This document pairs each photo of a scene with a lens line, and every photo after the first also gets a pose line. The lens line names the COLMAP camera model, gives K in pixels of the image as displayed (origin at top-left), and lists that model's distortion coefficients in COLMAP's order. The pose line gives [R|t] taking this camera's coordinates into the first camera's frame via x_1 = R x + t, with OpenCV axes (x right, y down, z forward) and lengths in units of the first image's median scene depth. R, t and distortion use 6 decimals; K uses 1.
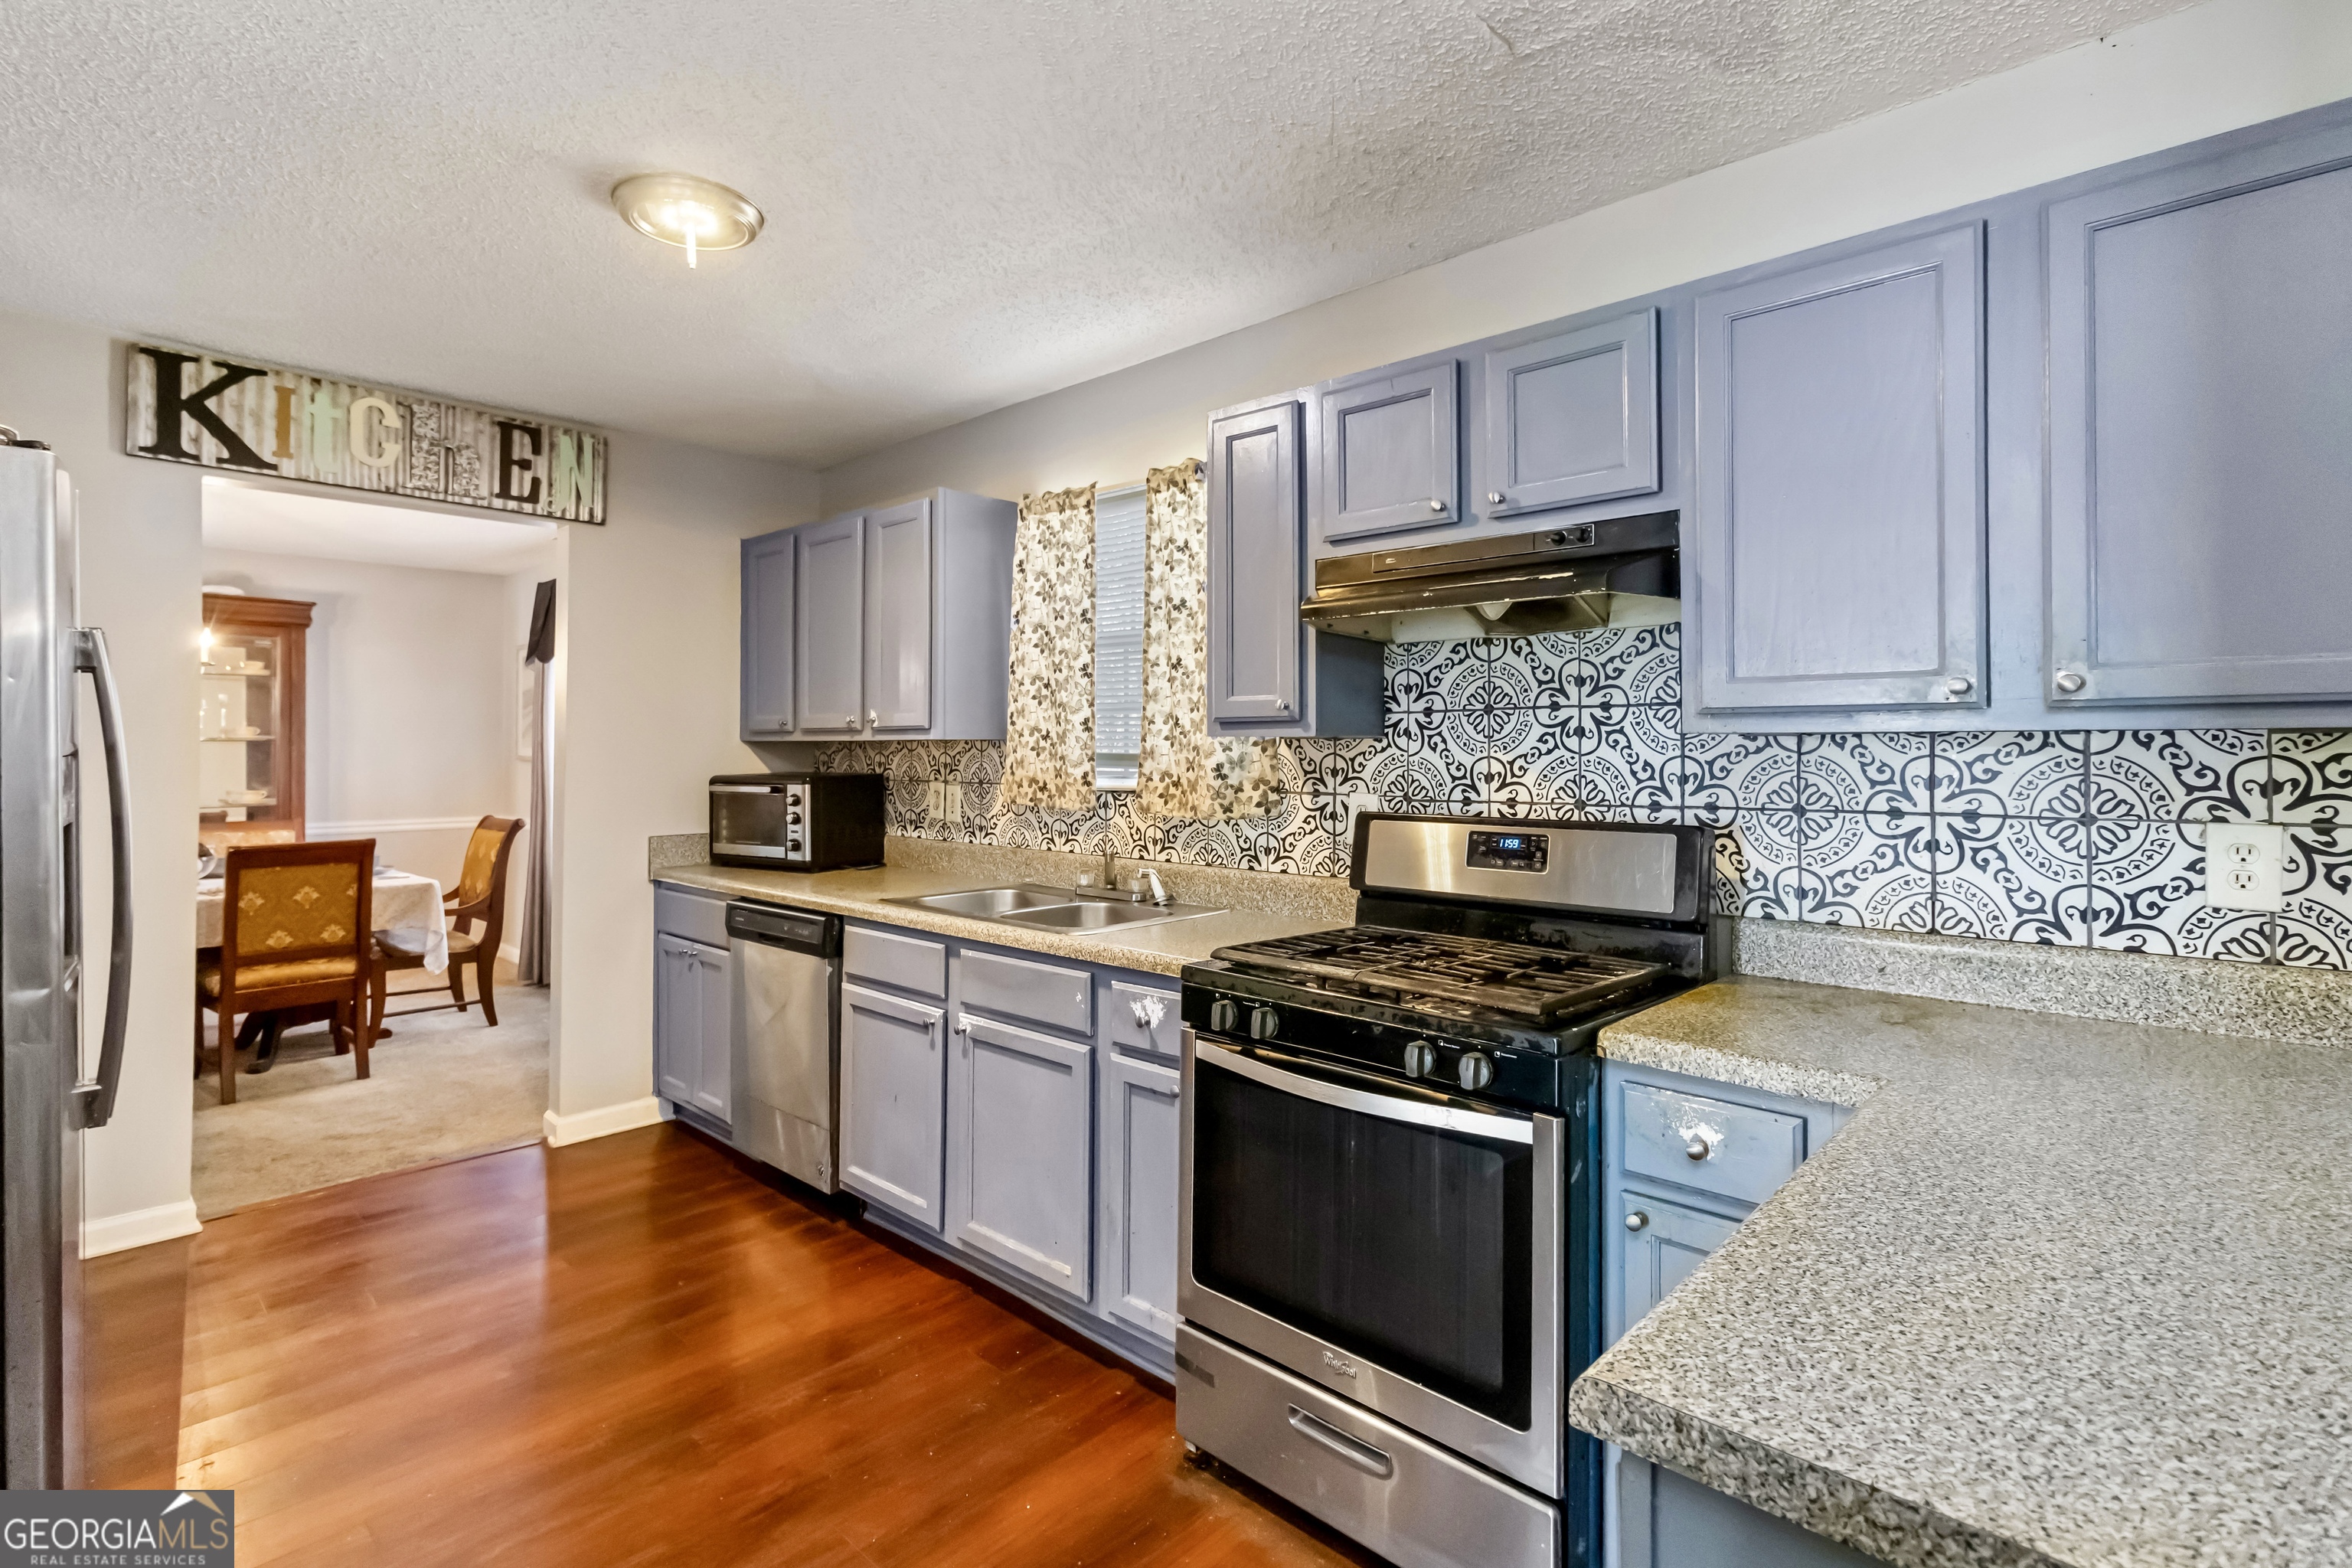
lens RADIAL K [[1115.7, 0, 1135.9], [0, 1115.7, 752.6], [0, 0, 1]] dist [-0.000494, -0.000232]
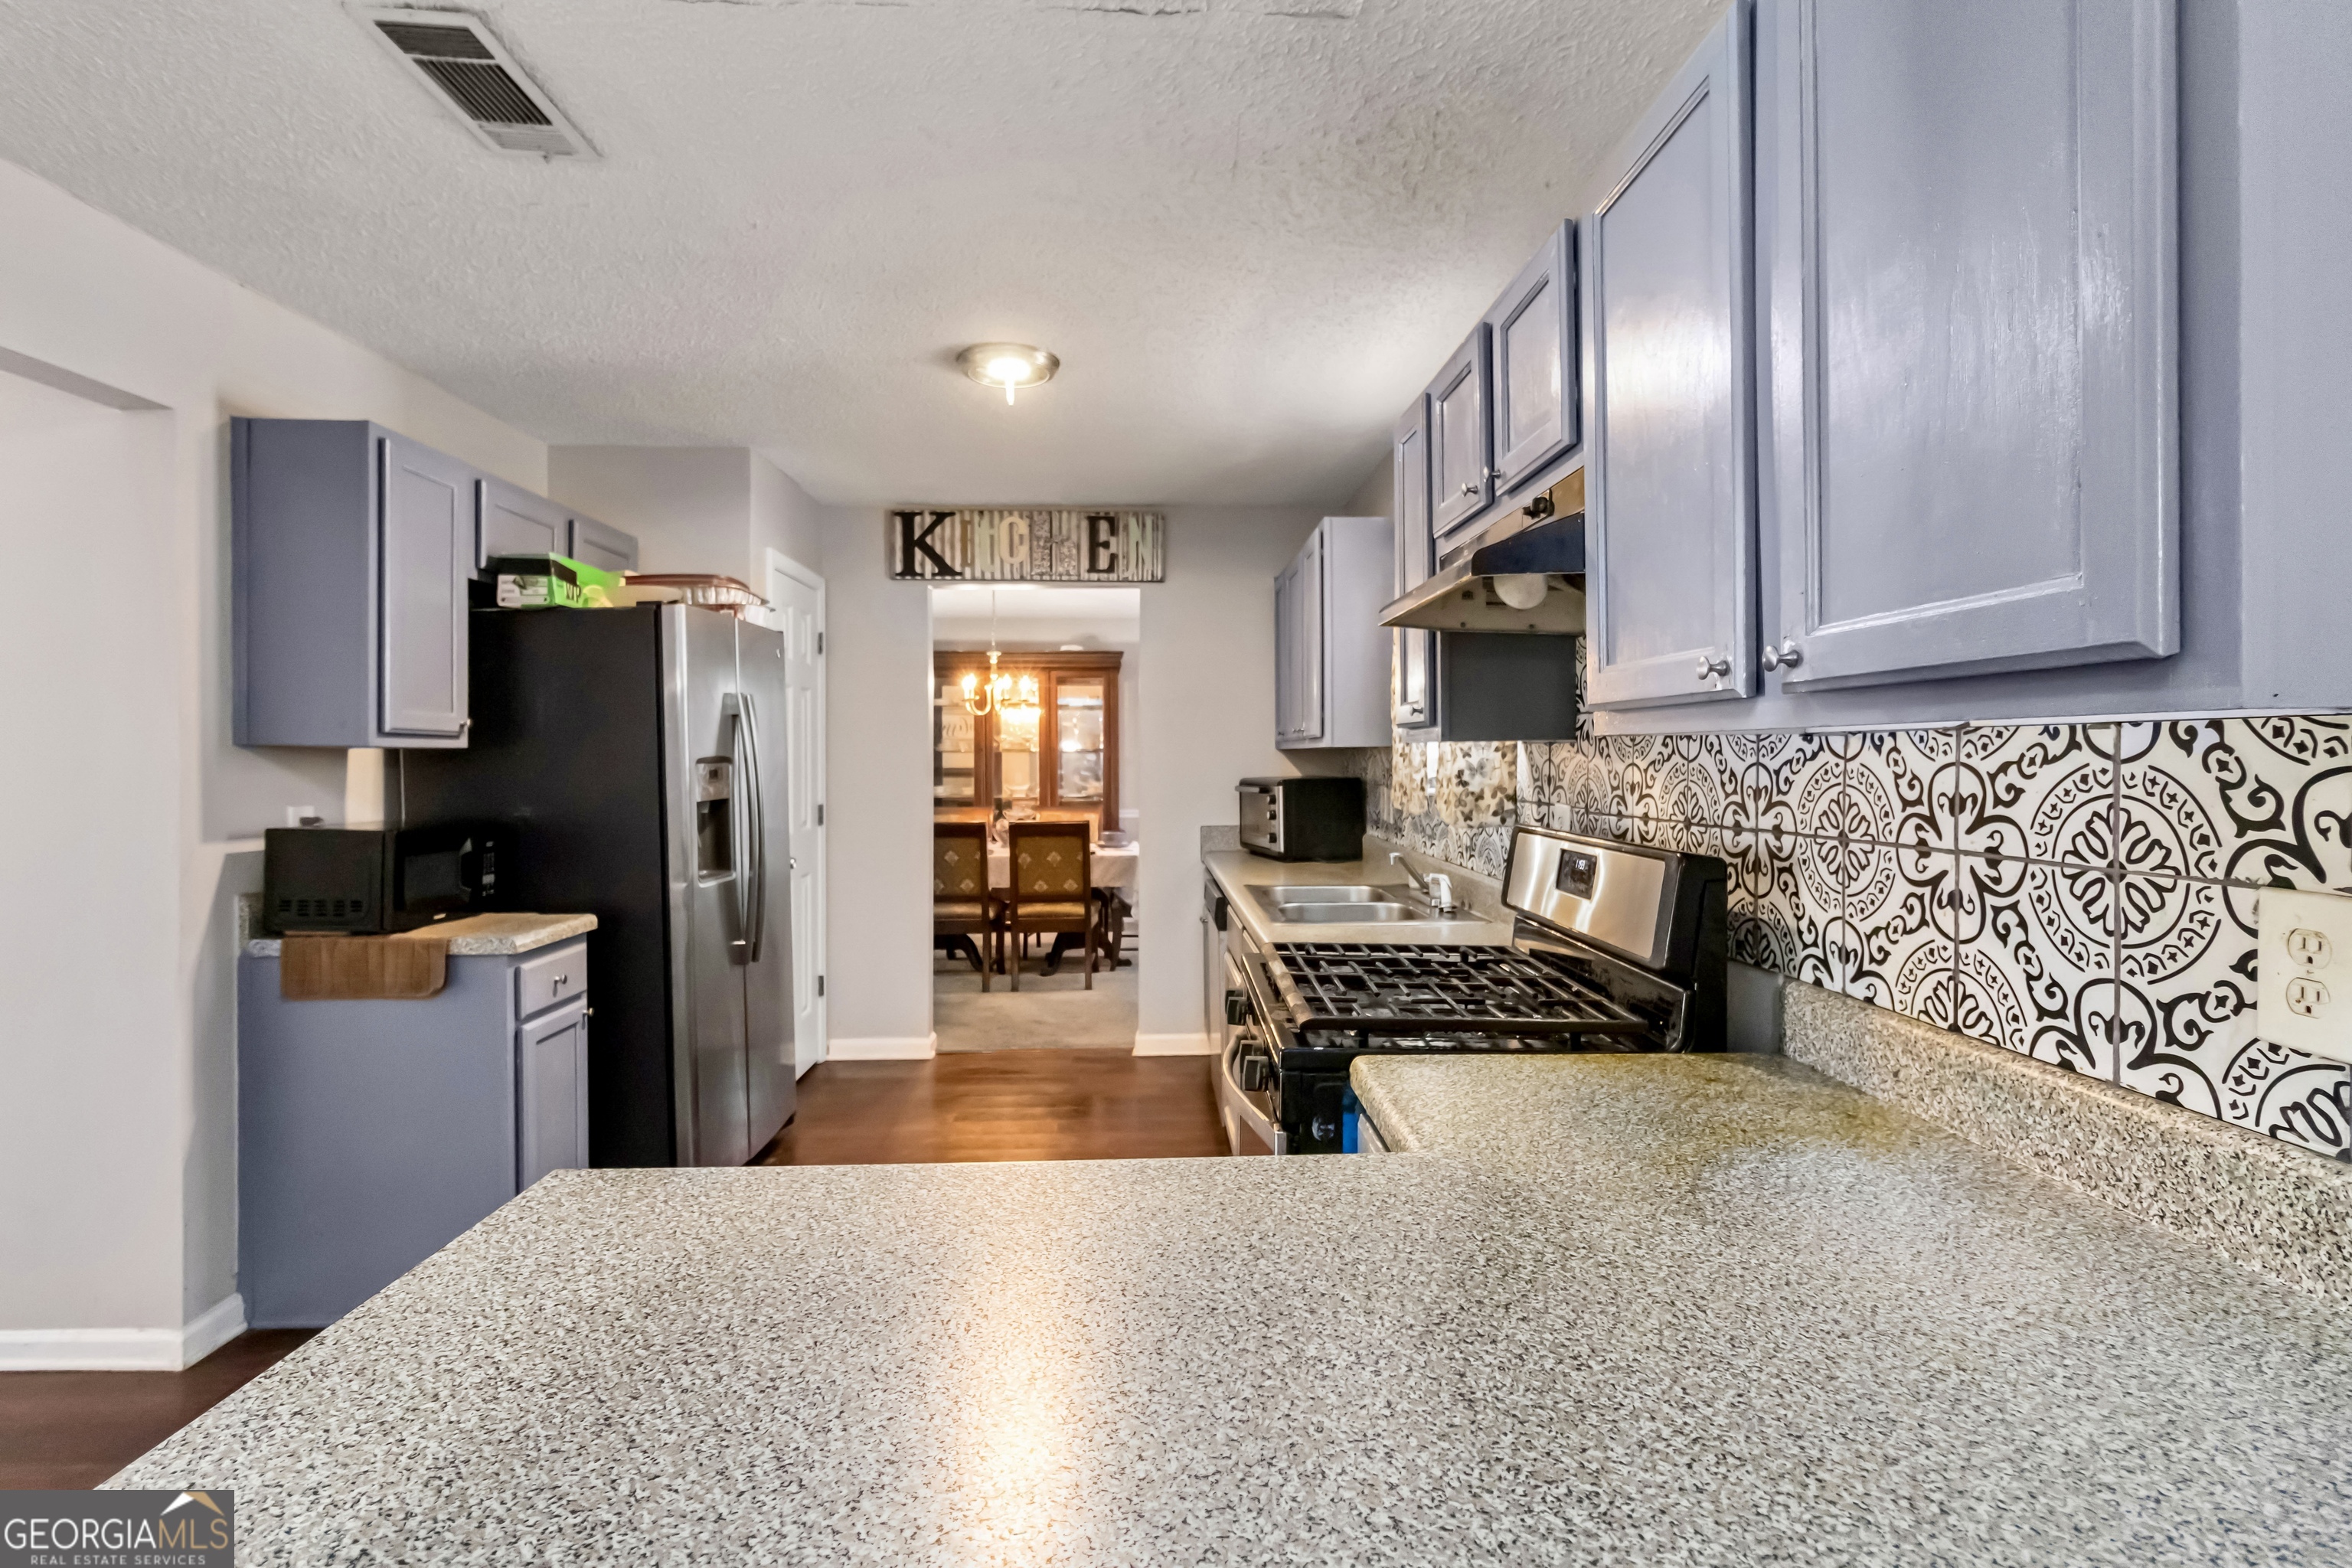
lens RADIAL K [[1099.1, 0, 1177.7], [0, 1099.1, 775.2], [0, 0, 1]] dist [-0.000751, 0.000197]
pose [[0.714421, 0.007782, -0.699673, 0.794285], [0.004910, 0.999858, 0.016135, -0.003105], [0.699699, -0.014963, 0.714281, 0.198739]]
